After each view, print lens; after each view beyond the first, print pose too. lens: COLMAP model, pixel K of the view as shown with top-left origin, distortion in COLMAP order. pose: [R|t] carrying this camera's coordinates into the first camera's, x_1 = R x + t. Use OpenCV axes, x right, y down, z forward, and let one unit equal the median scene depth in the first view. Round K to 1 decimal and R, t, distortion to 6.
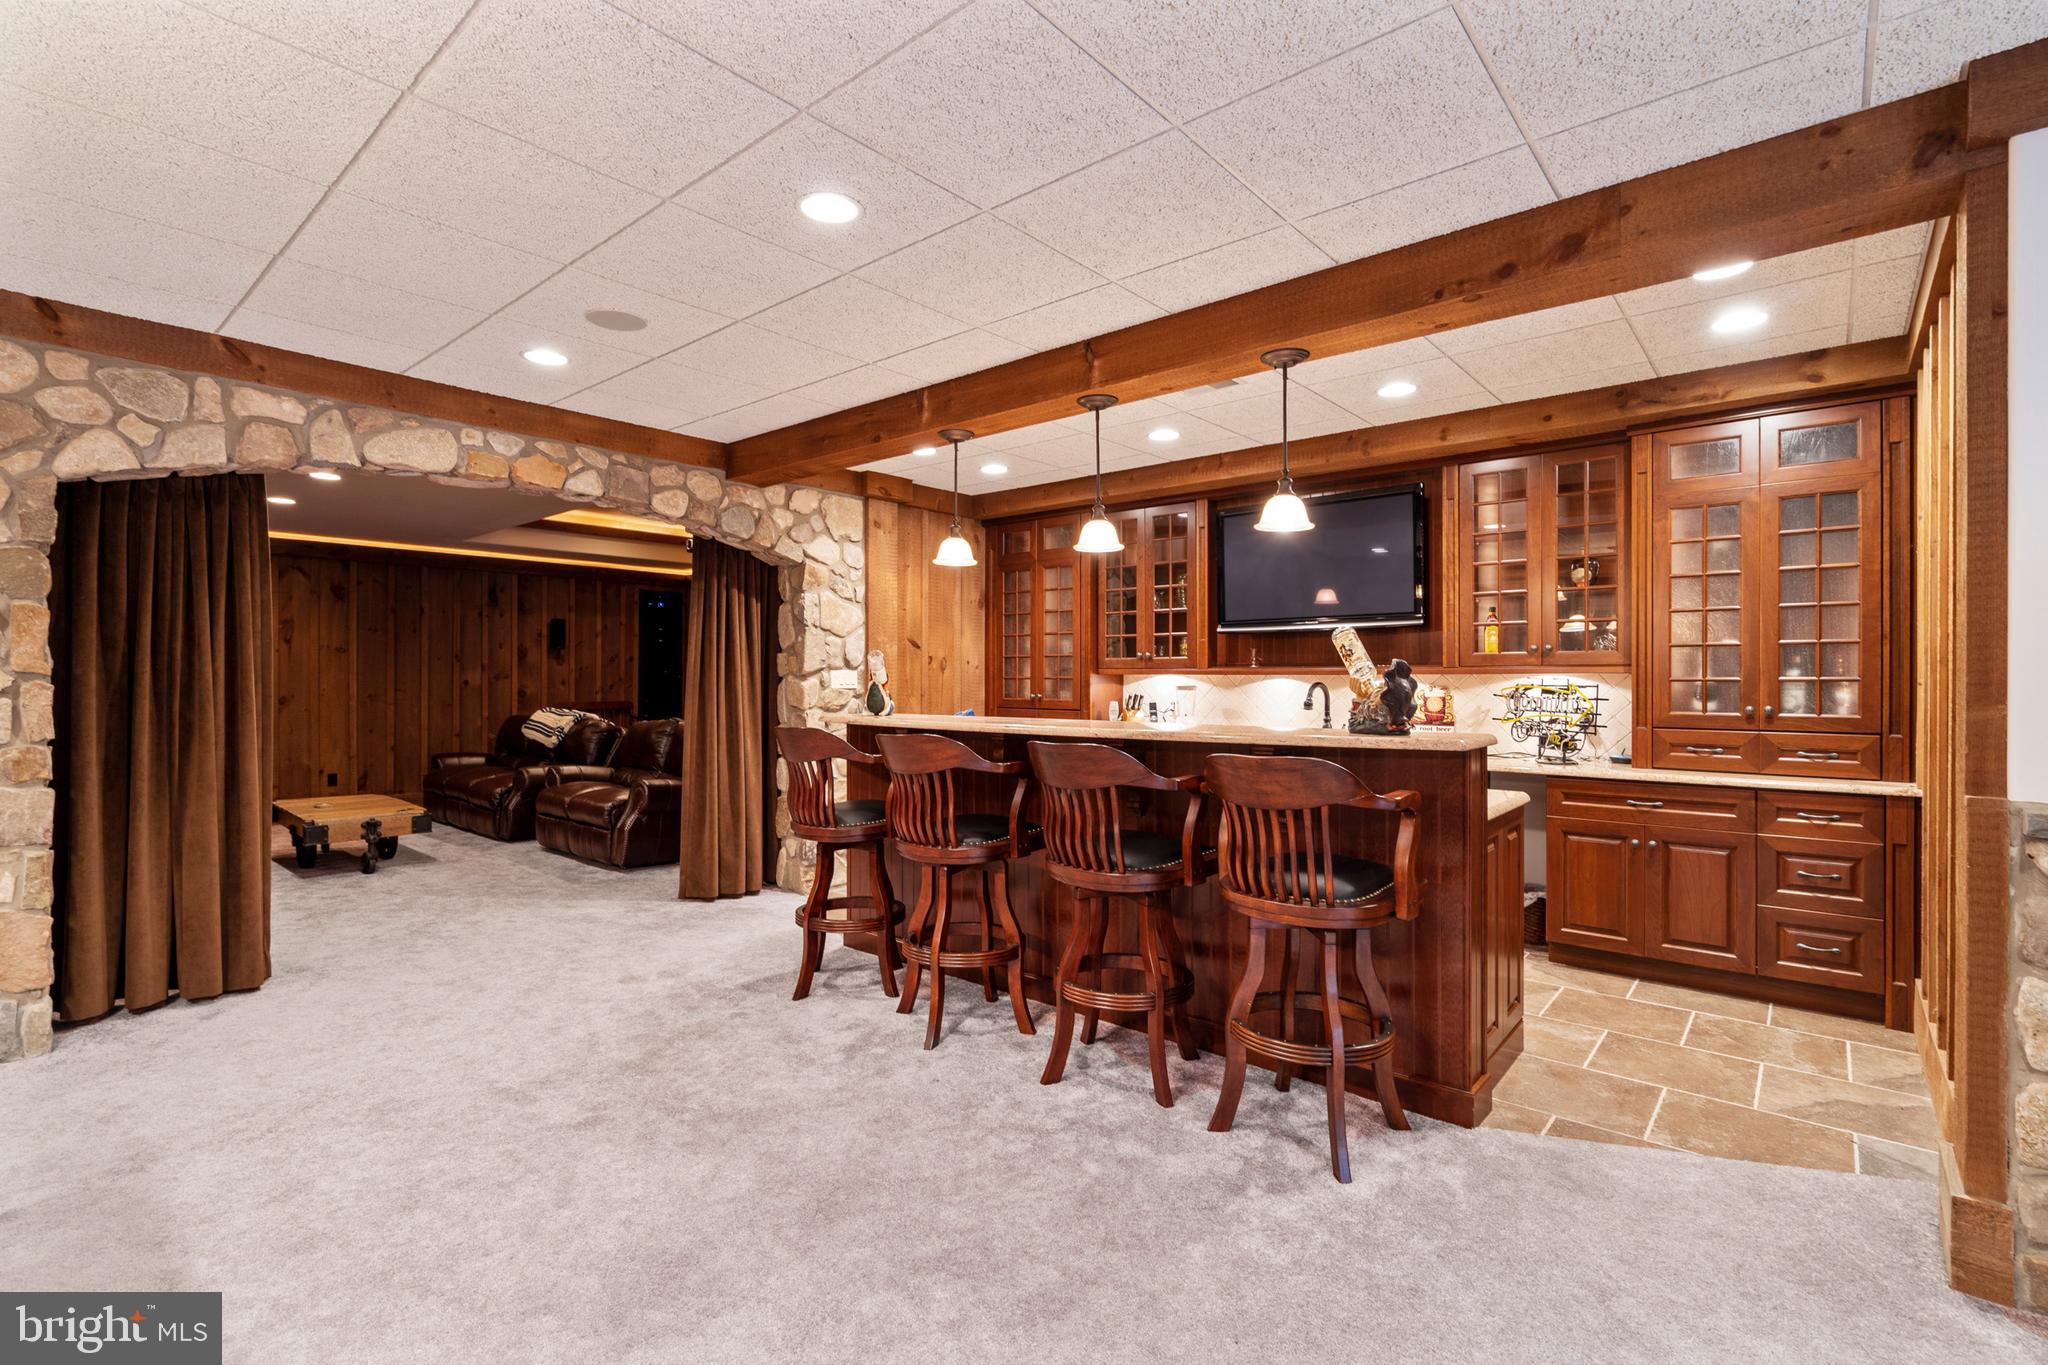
lens RADIAL K [[929.3, 0, 1006.0], [0, 929.3, 682.6], [0, 0, 1]] dist [-0.004728, 0.002421]
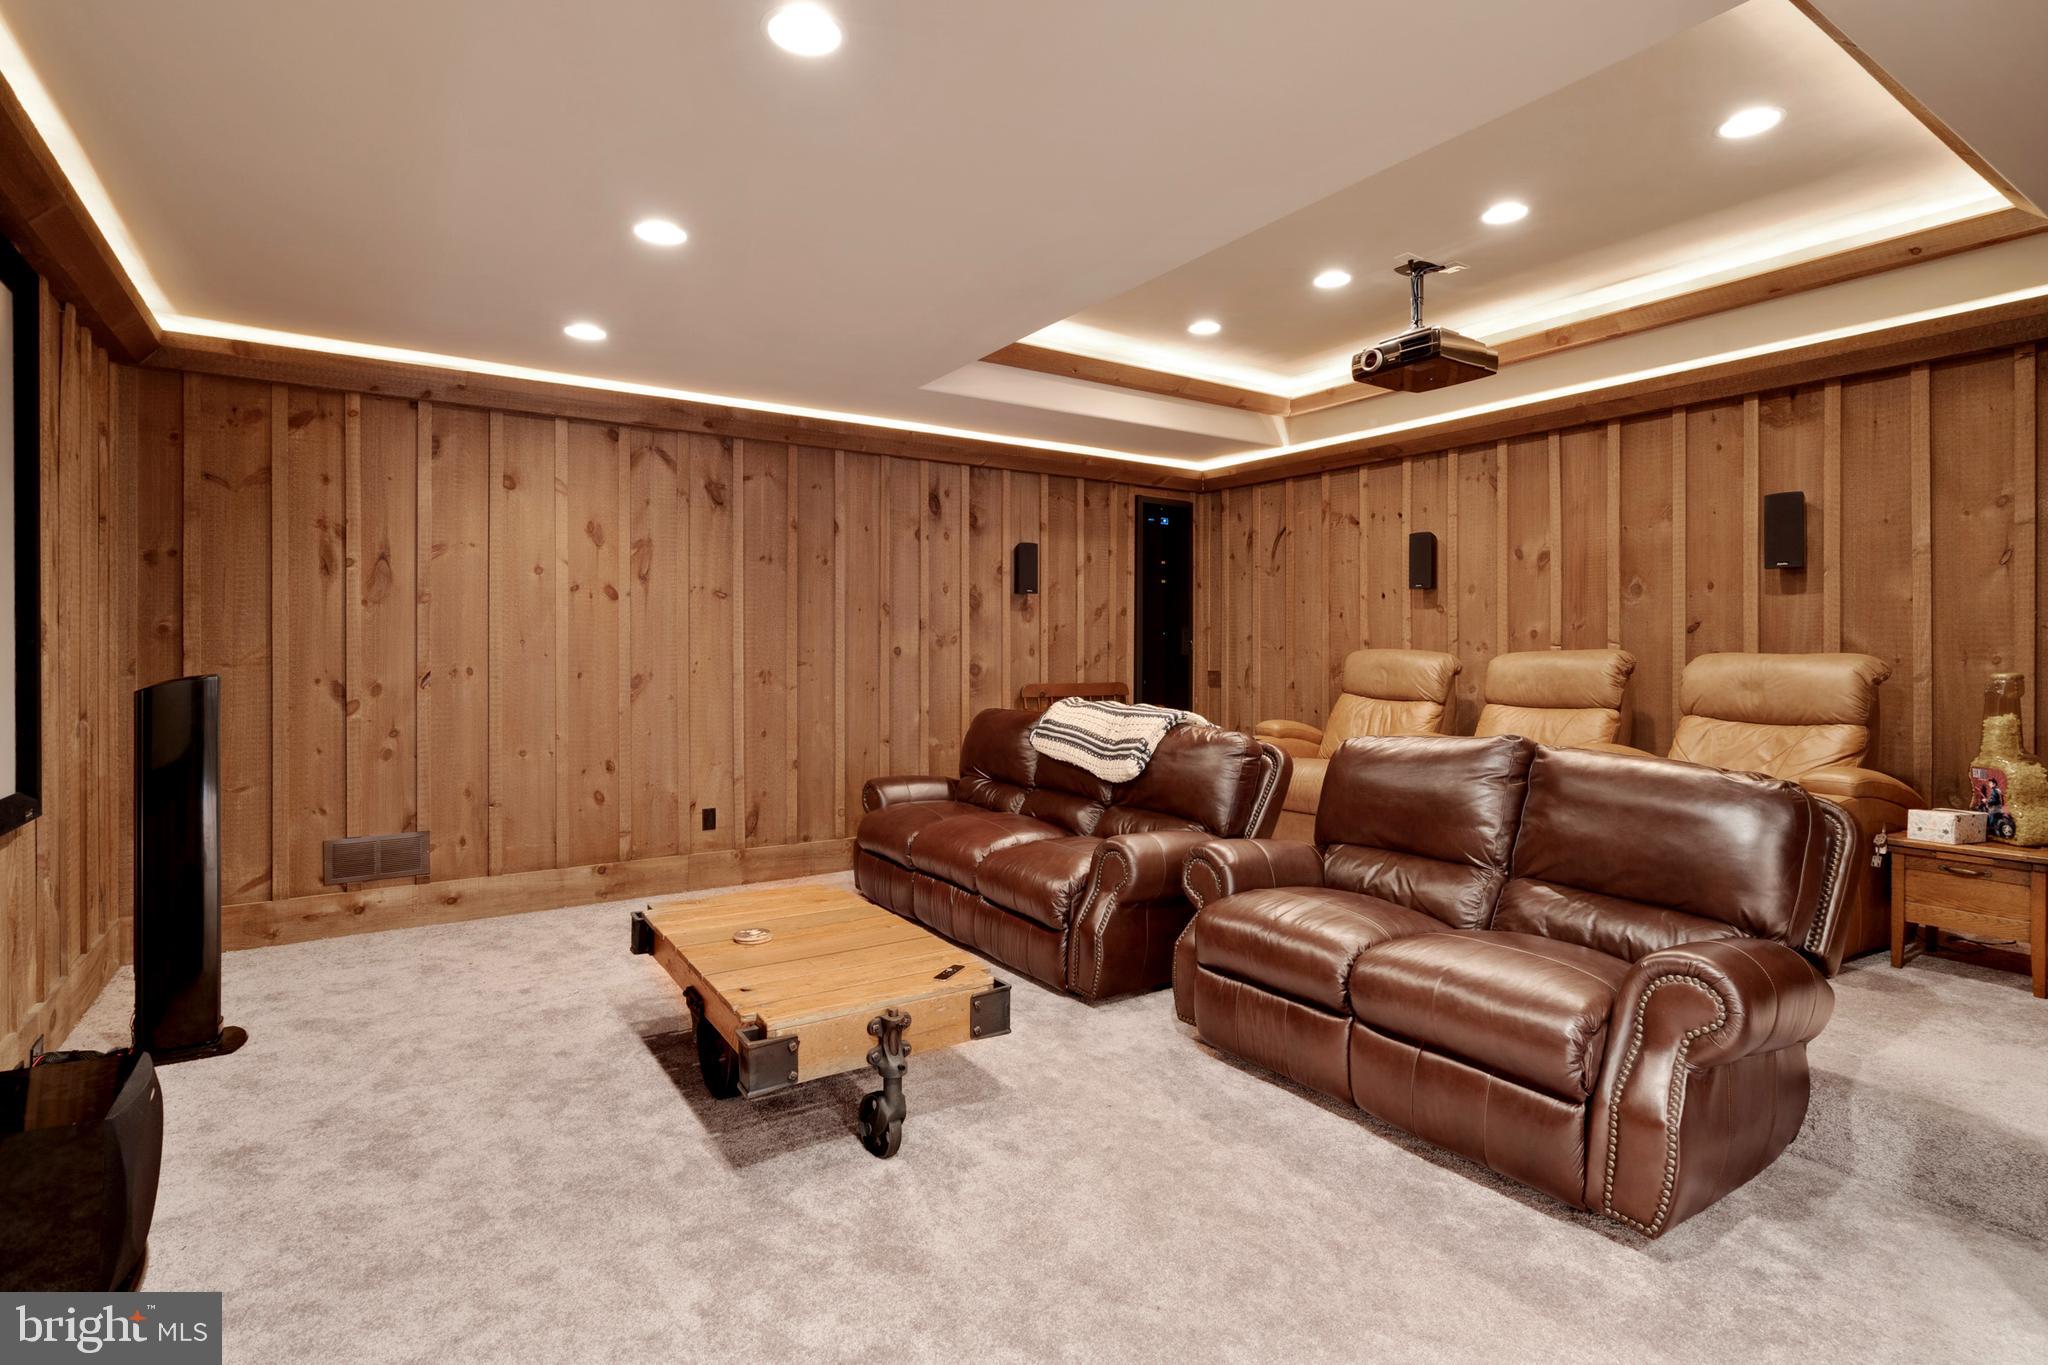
lens RADIAL K [[1009.3, 0, 1017.3], [0, 1009.3, 659.3], [0, 0, 1]] dist [-0.003456, 0.000556]
pose [[0.965970, -0.000457, -0.258653, -0.628325], [0.001881, 0.999984, 0.005257, 0.004148], [0.258647, -0.005564, 0.965956, 0.737205]]
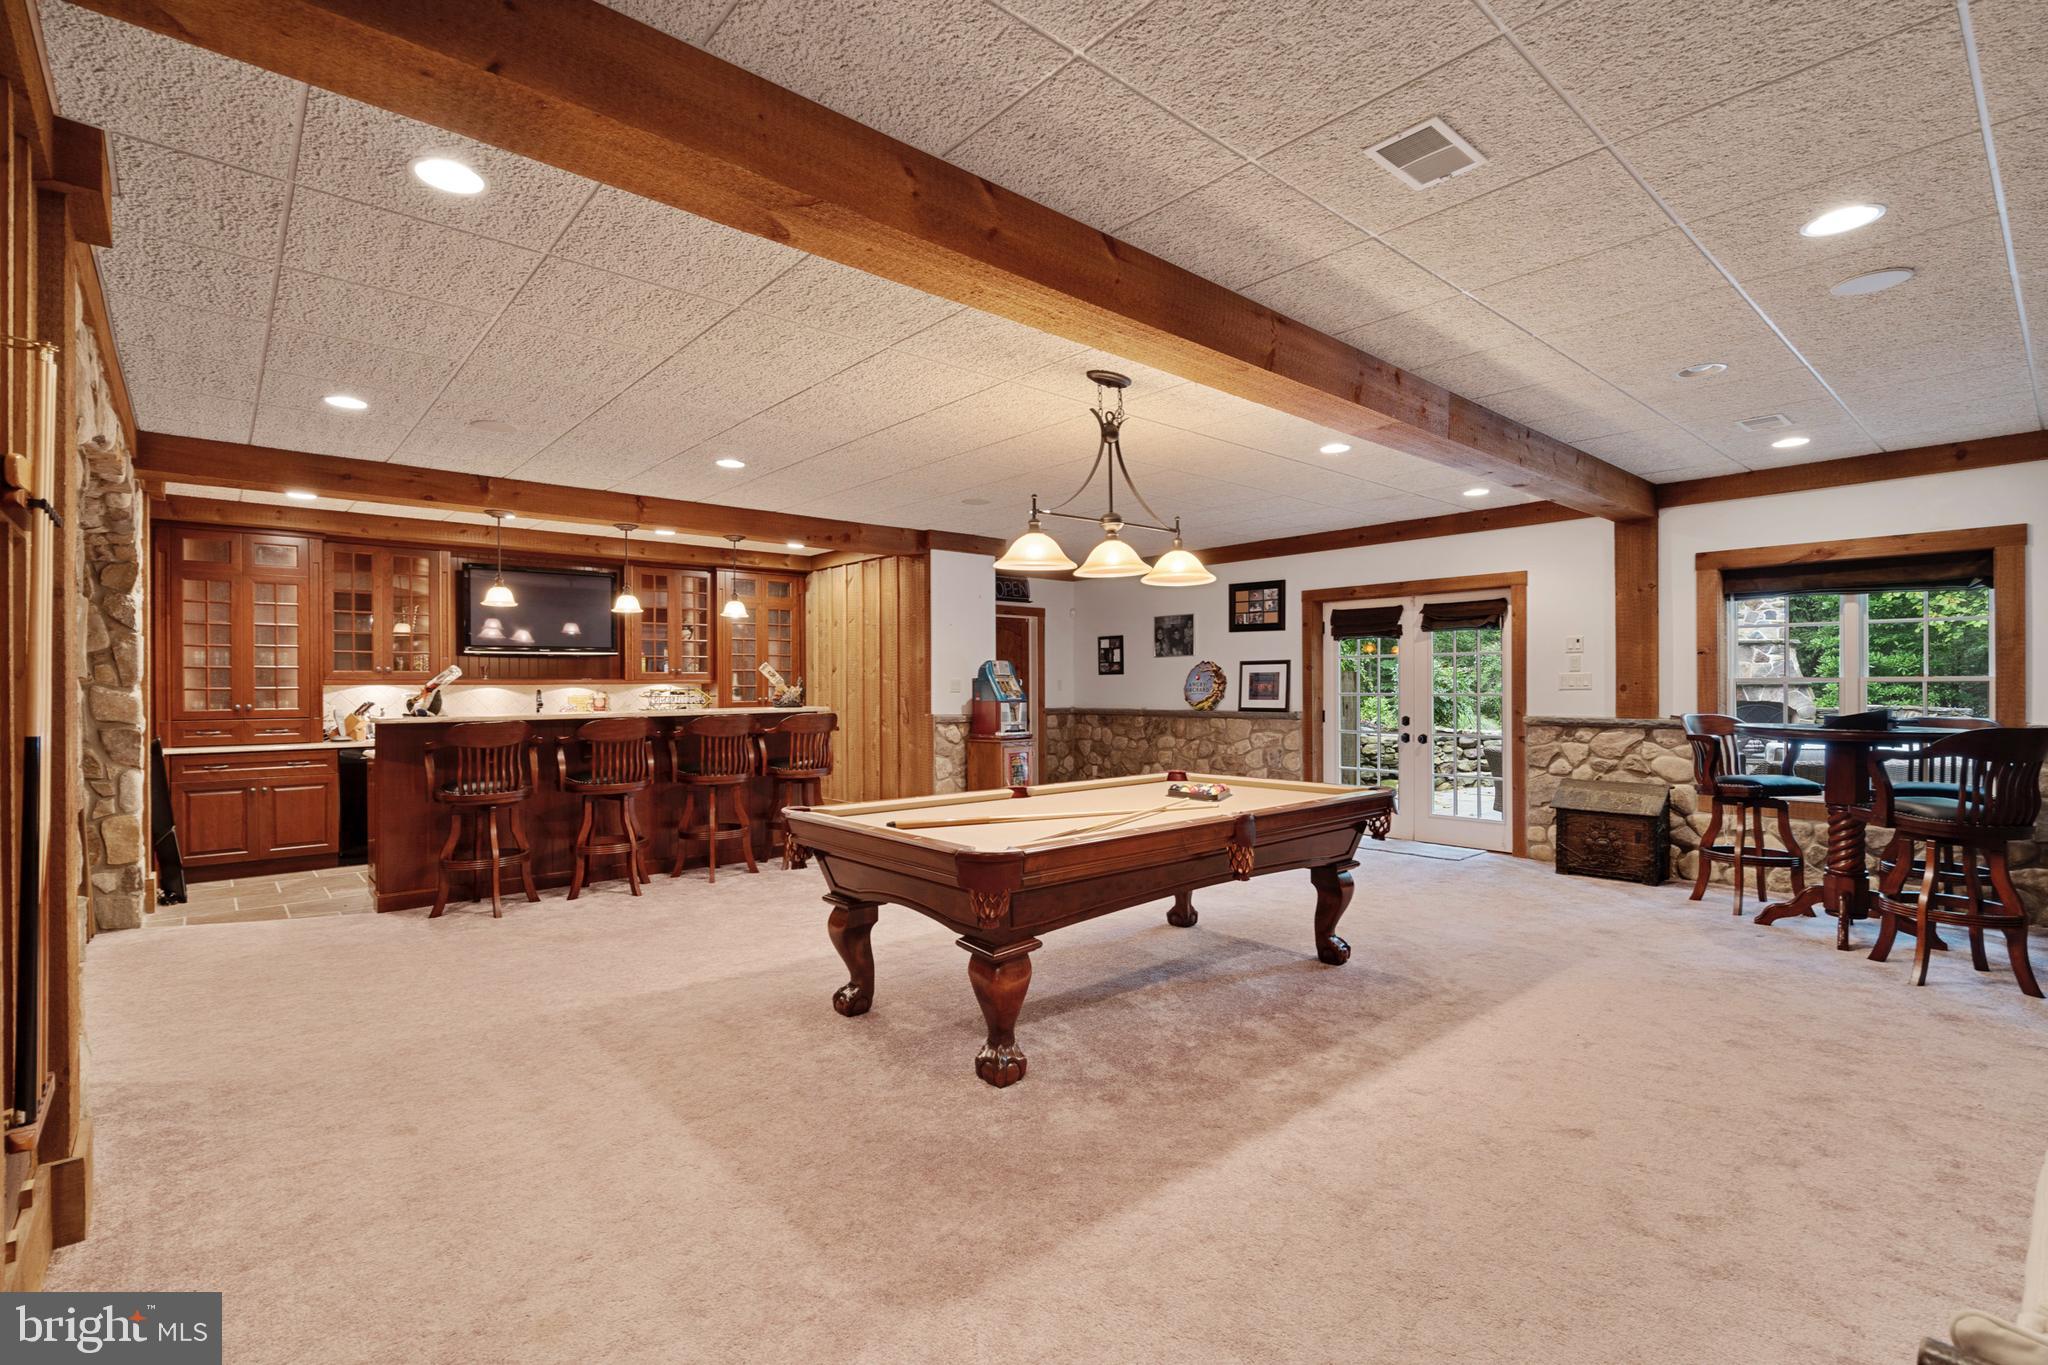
lens RADIAL K [[929.3, 0, 1021.5], [0, 929.3, 692.4], [0, 0, 1]] dist [-0.004728, 0.002421]
pose [[0.132743, -0.007439, 0.991123, -1.098643], [0.012553, 0.999904, 0.005824, 0.005151], [-0.991071, 0.011668, 0.132824, 0.028614]]
